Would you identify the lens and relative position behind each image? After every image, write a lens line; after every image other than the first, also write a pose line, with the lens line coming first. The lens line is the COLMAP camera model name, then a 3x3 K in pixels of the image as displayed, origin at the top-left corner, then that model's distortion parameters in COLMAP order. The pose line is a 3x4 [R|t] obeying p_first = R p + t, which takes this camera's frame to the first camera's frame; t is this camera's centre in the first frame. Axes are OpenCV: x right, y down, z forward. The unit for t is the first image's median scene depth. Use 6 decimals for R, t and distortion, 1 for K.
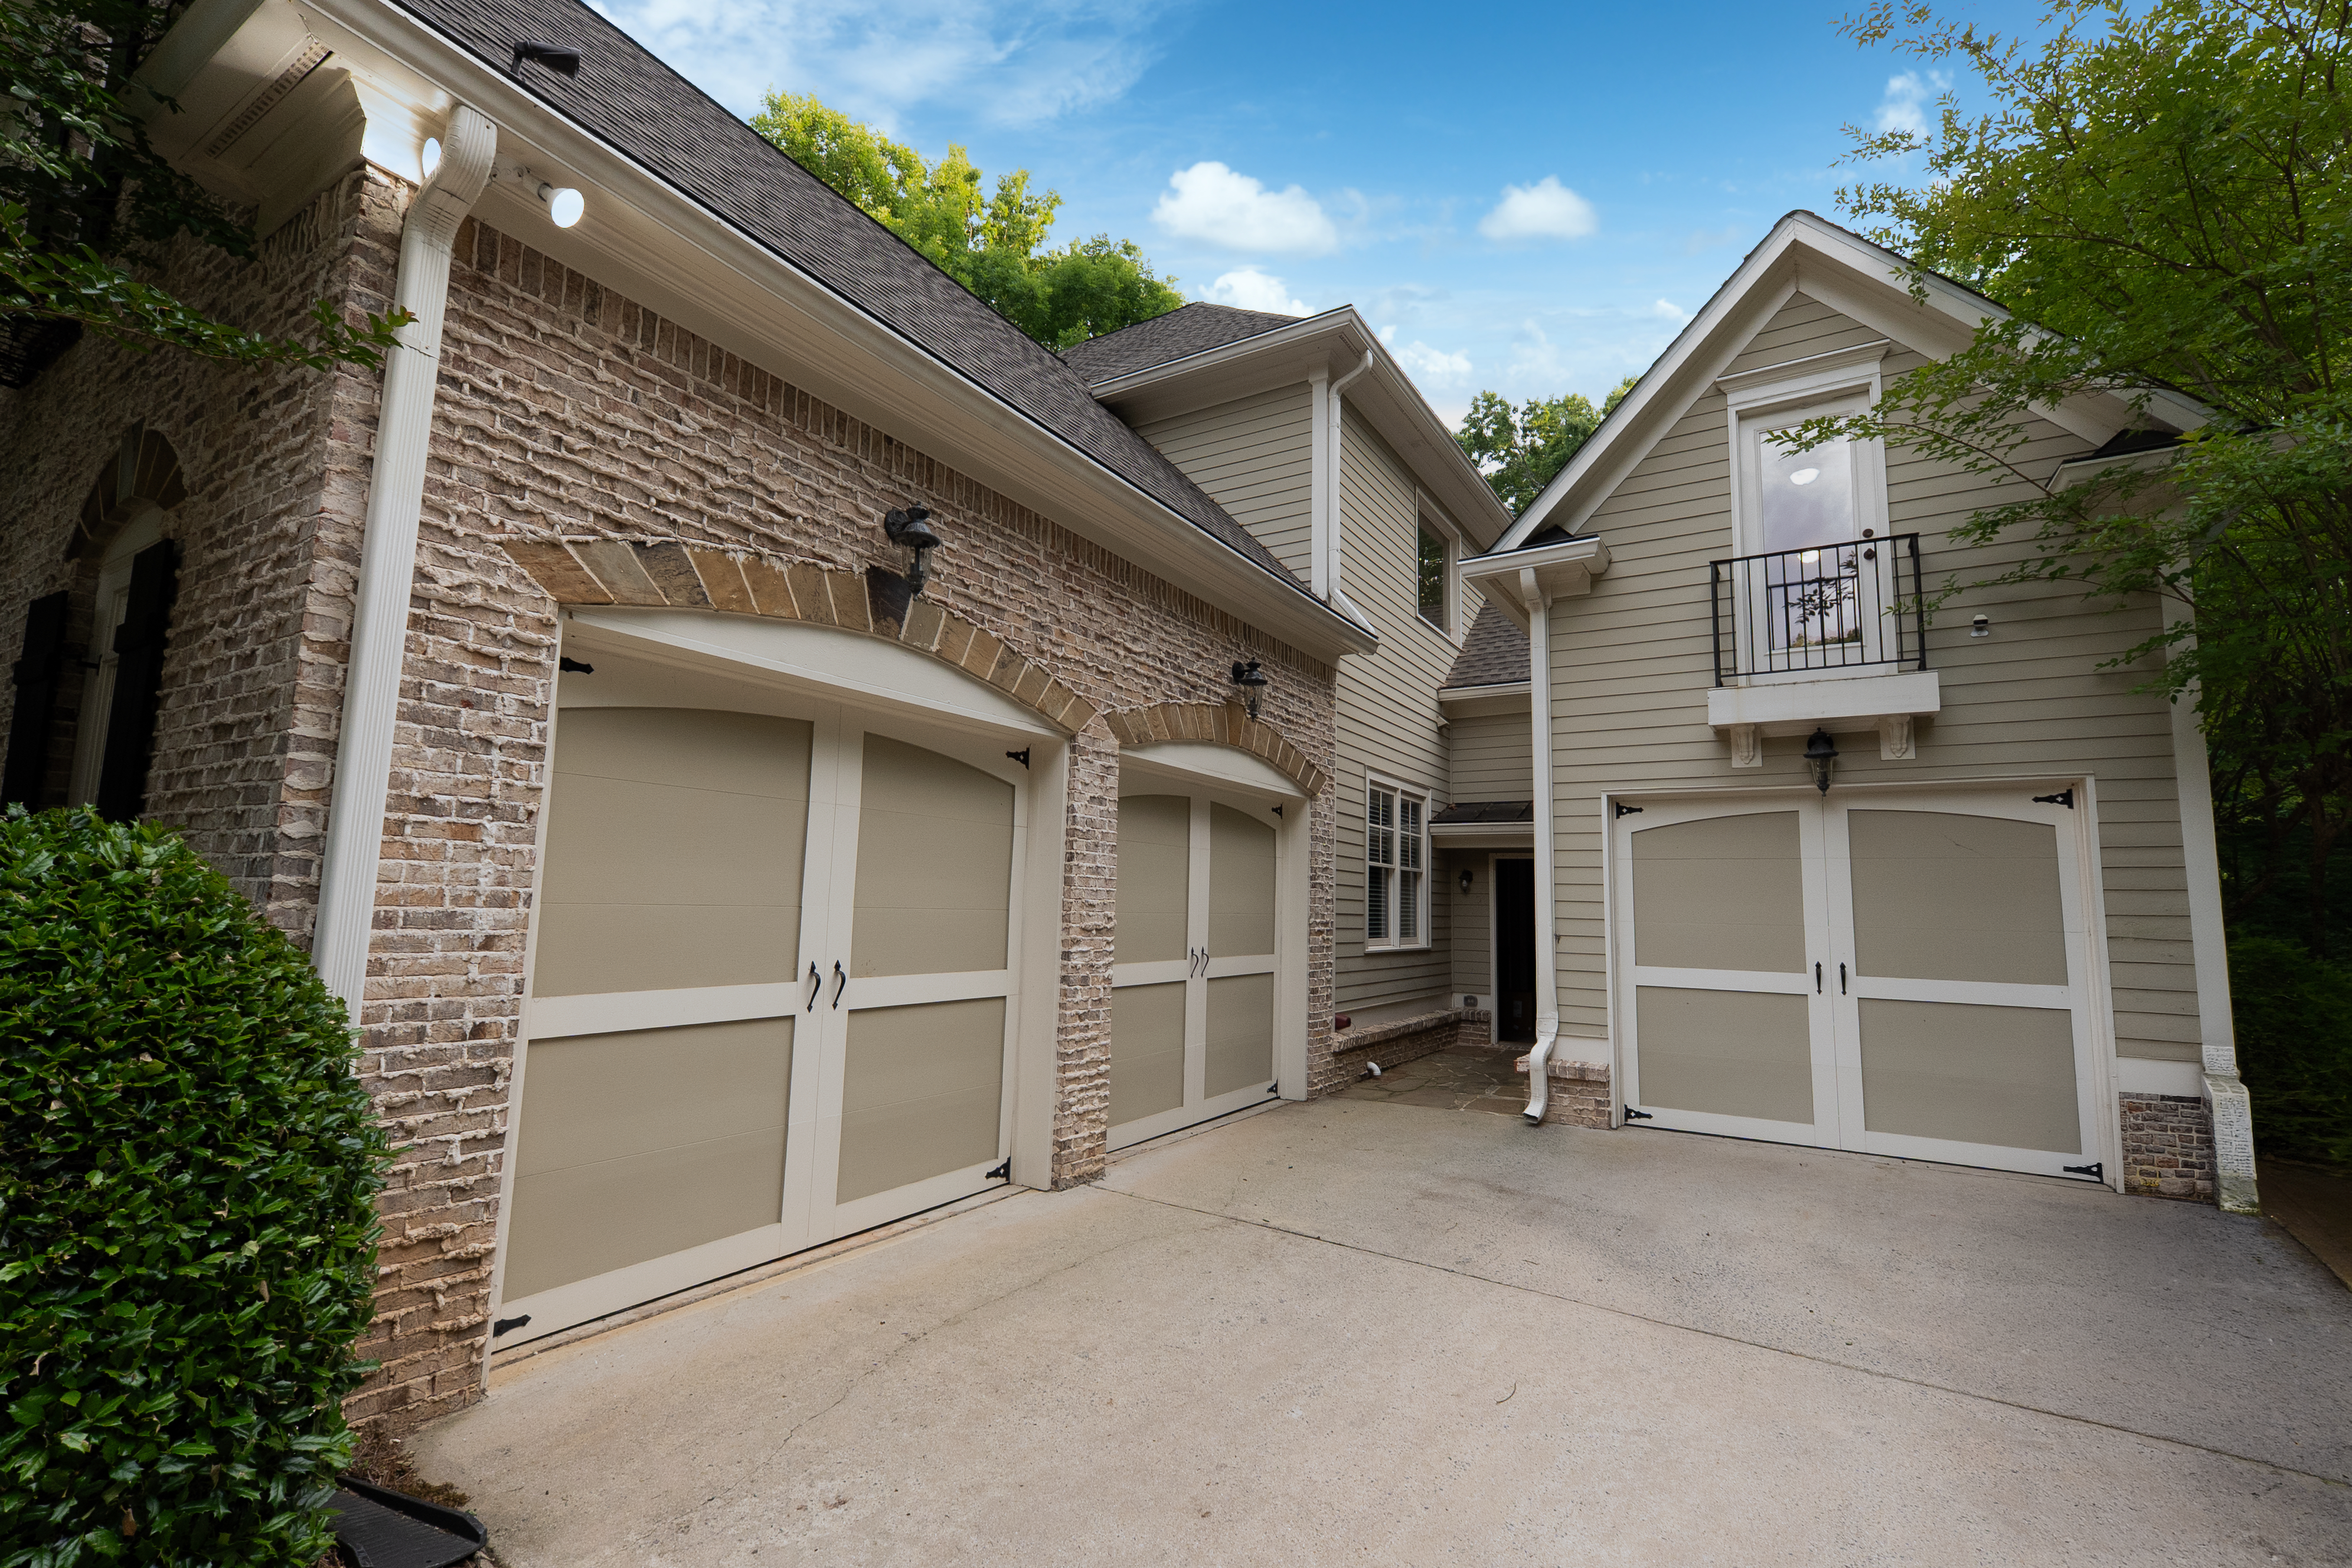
lens RADIAL K [[1030.4, 0, 1174.7], [0, 1030.4, 781.8], [0, 0, 1]] dist [0.002345, 0.000314]
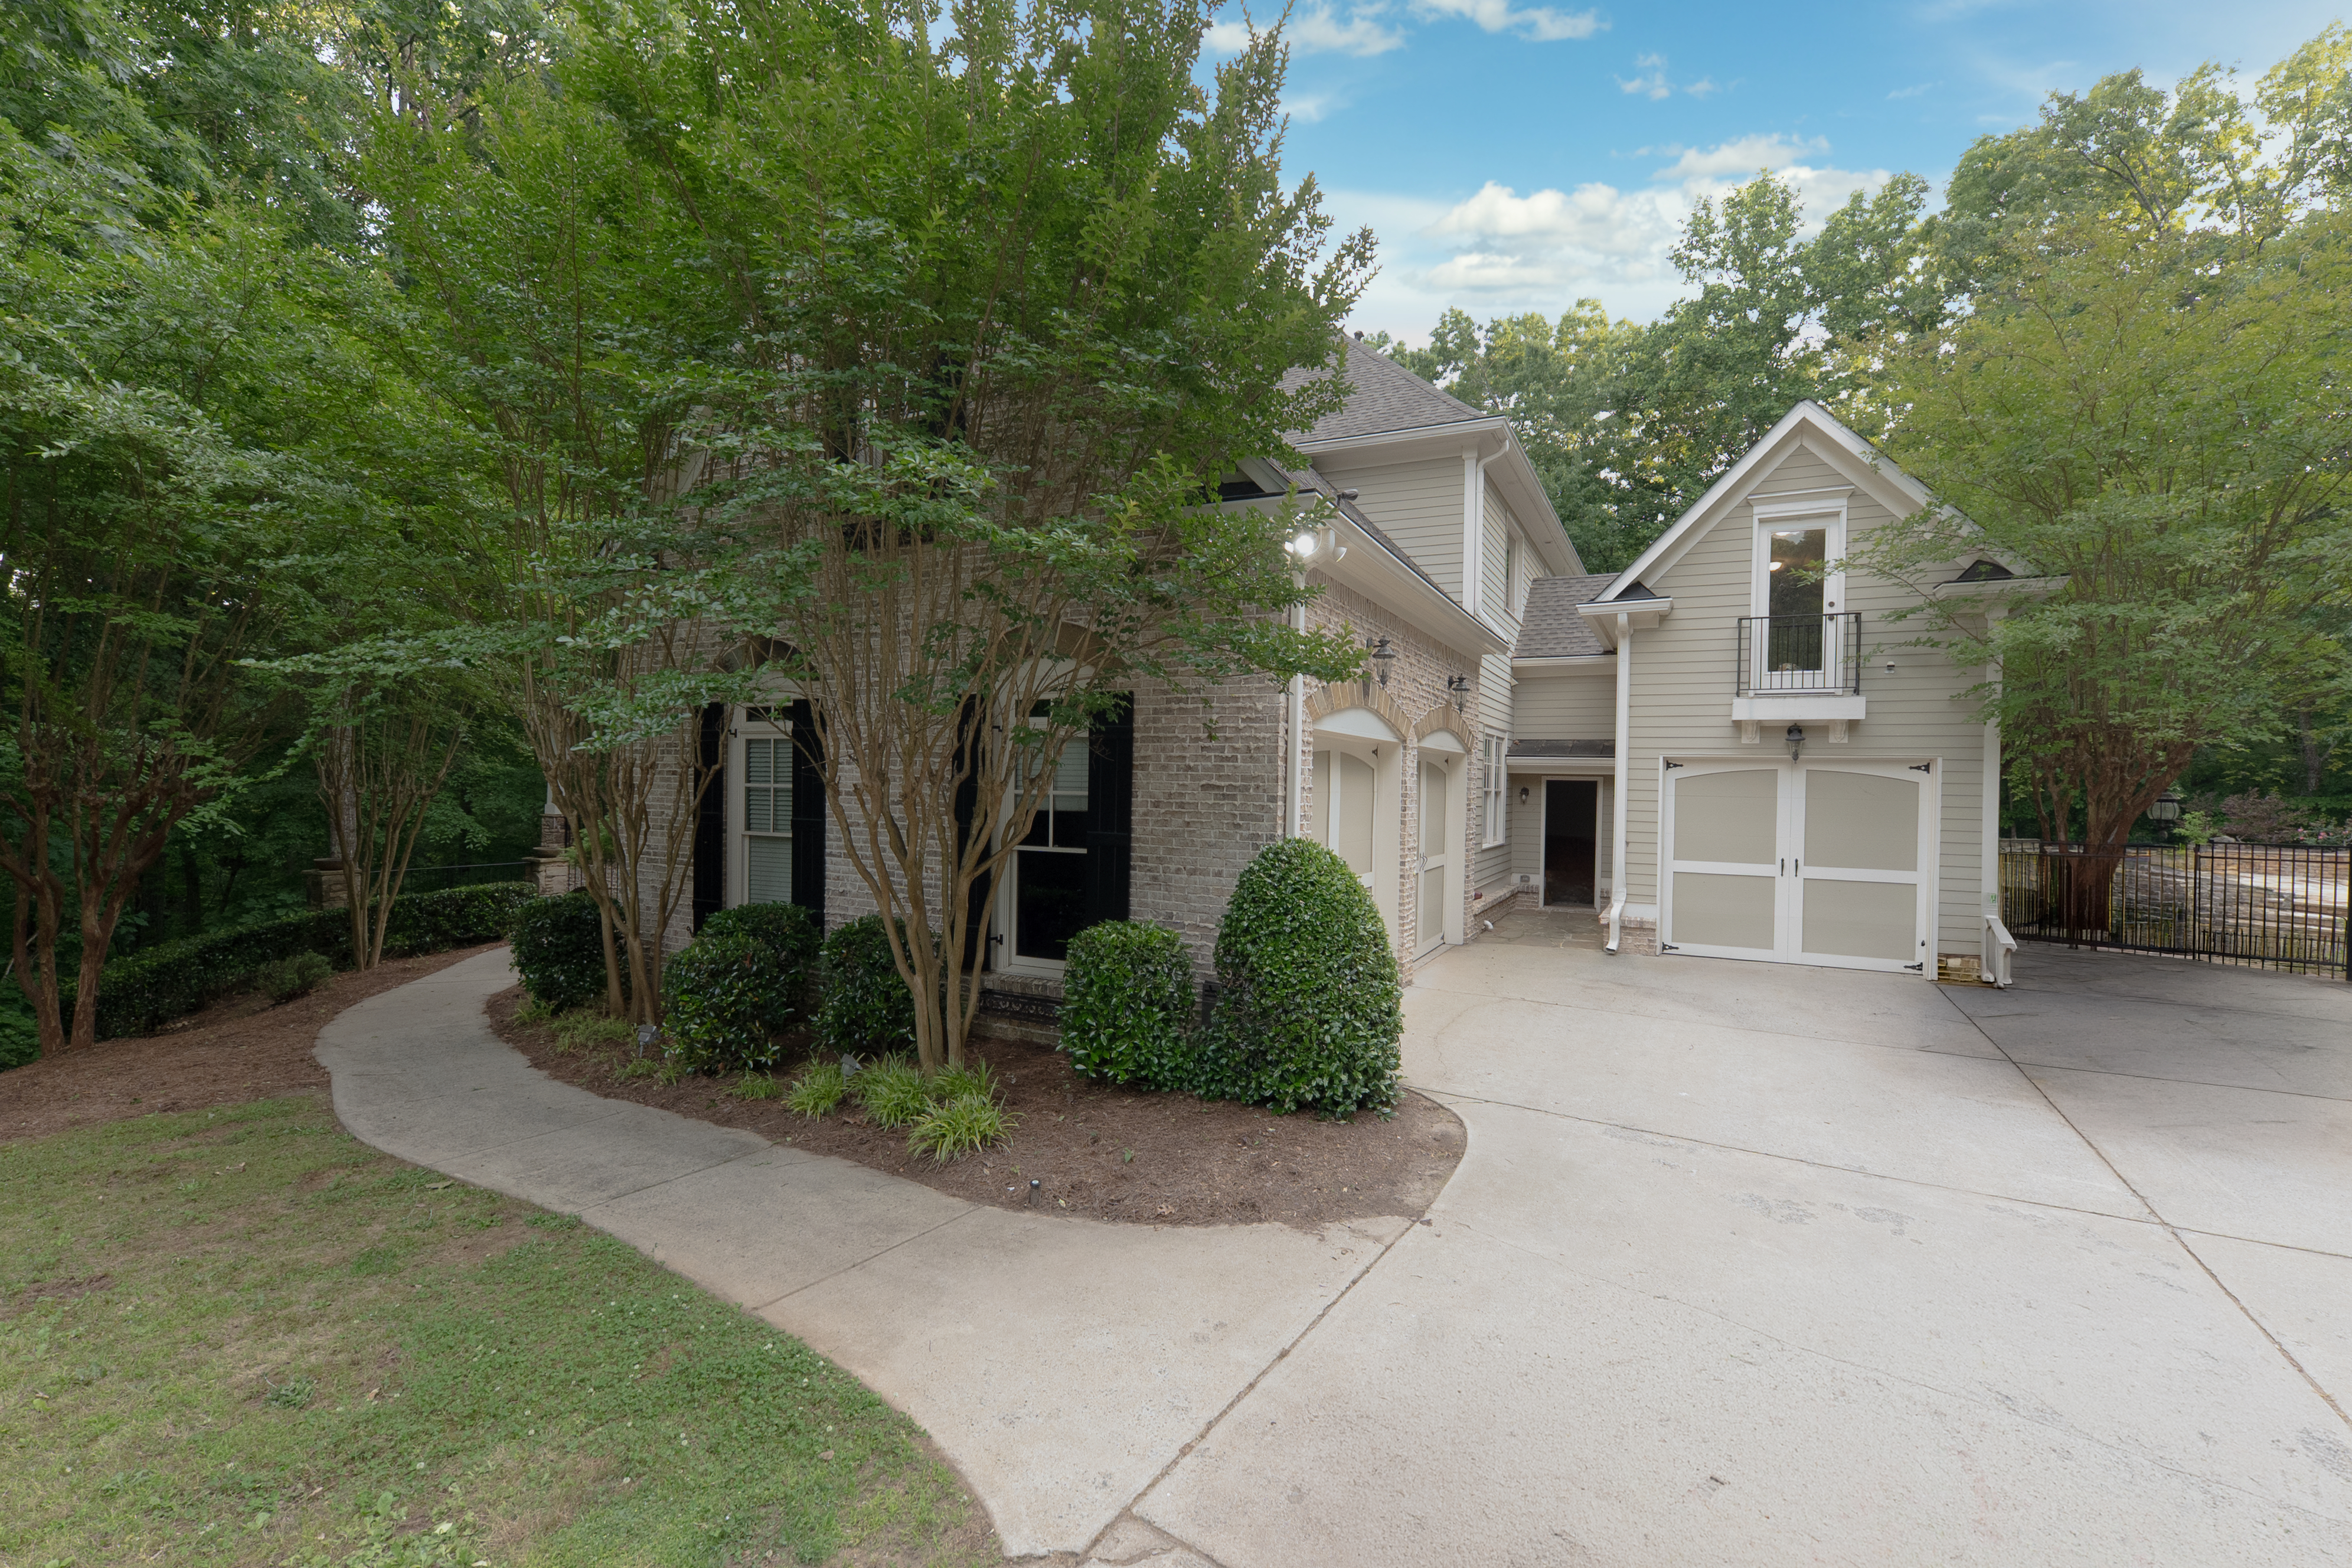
lens RADIAL K [[1030.4, 0, 1175.0], [0, 1030.4, 789.3], [0, 0, 1]] dist [0.002345, 0.000314]
pose [[0.996073, -0.004723, 0.088407, -0.510078], [-0.006896, 0.991402, 0.130669, -0.149575], [-0.088264, -0.130766, 0.987476, -0.564905]]
